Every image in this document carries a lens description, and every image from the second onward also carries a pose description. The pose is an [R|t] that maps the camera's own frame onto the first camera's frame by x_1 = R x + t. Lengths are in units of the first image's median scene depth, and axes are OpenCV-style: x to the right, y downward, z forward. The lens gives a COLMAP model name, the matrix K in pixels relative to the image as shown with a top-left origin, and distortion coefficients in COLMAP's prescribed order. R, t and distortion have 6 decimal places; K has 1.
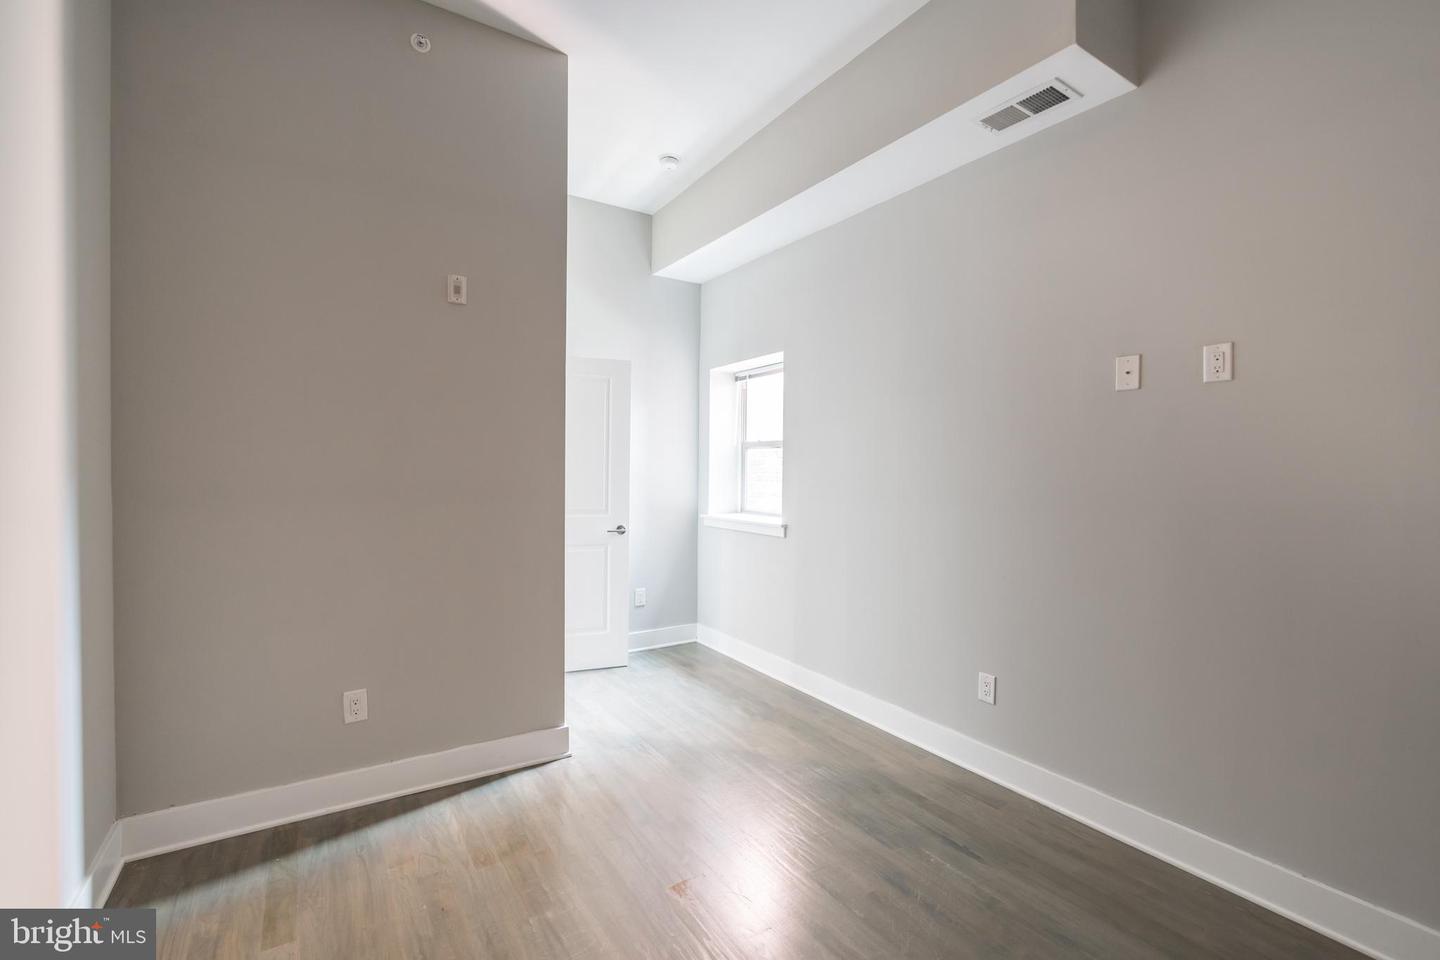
lens RADIAL K [[632.8, 0, 714.8], [0, 632.8, 464.9], [0, 0, 1]] dist [-0.008130, 0.000067]
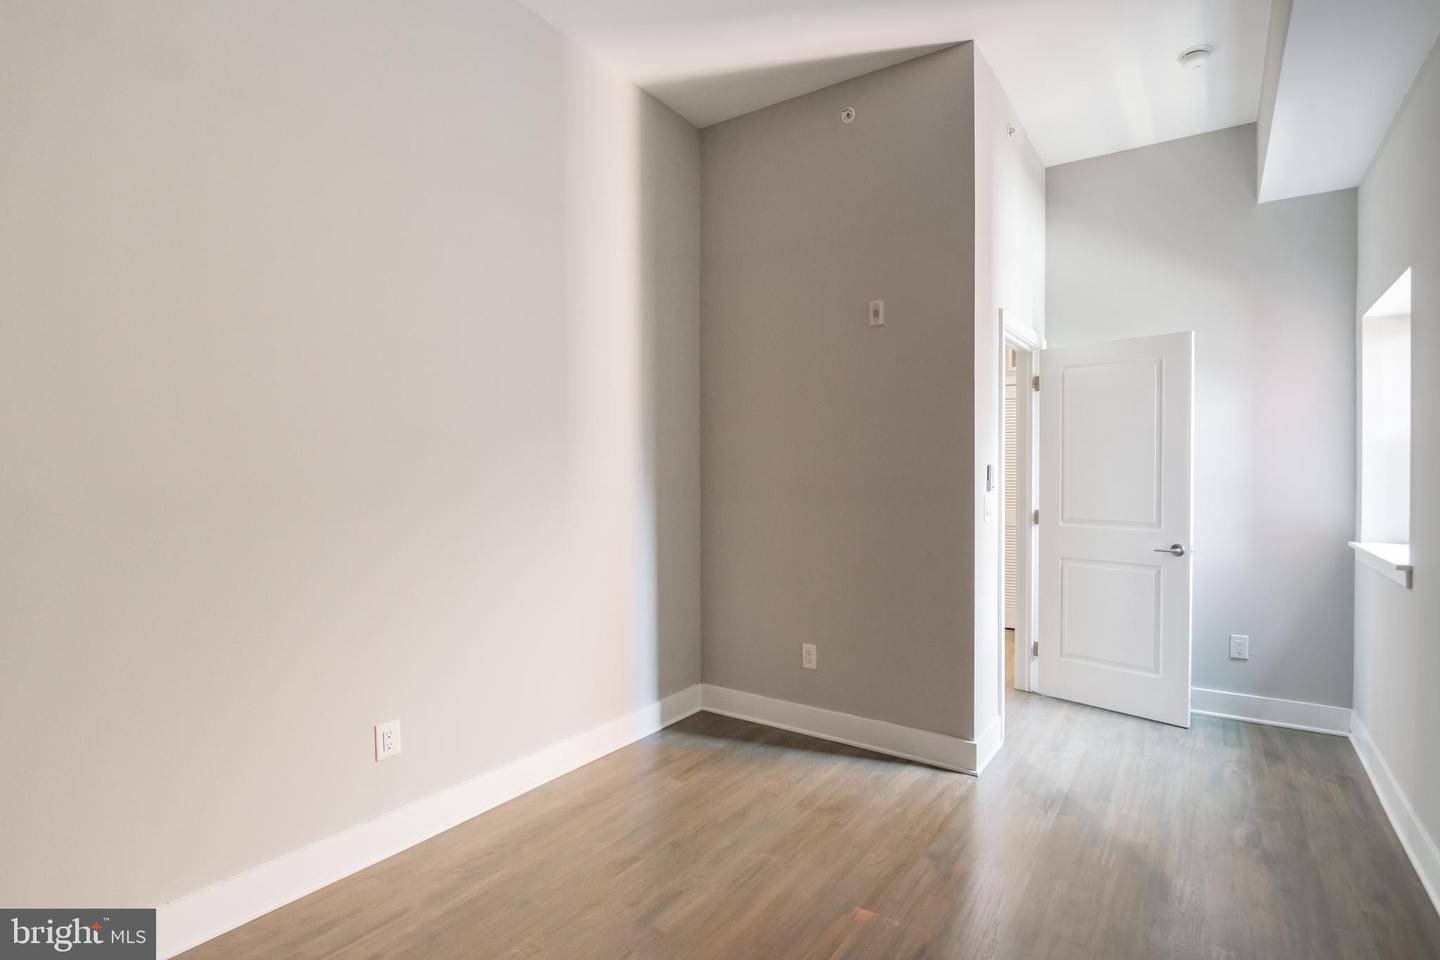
lens RADIAL K [[615.2, 0, 720.7], [0, 615.2, 461.7], [0, 0, 1]] dist [-0.000917, -0.000151]
pose [[0.457910, -0.015475, -0.888864, 0.408084], [0.005154, 0.999878, -0.014753, 0.002888], [0.888984, 0.002174, 0.457933, 0.230479]]
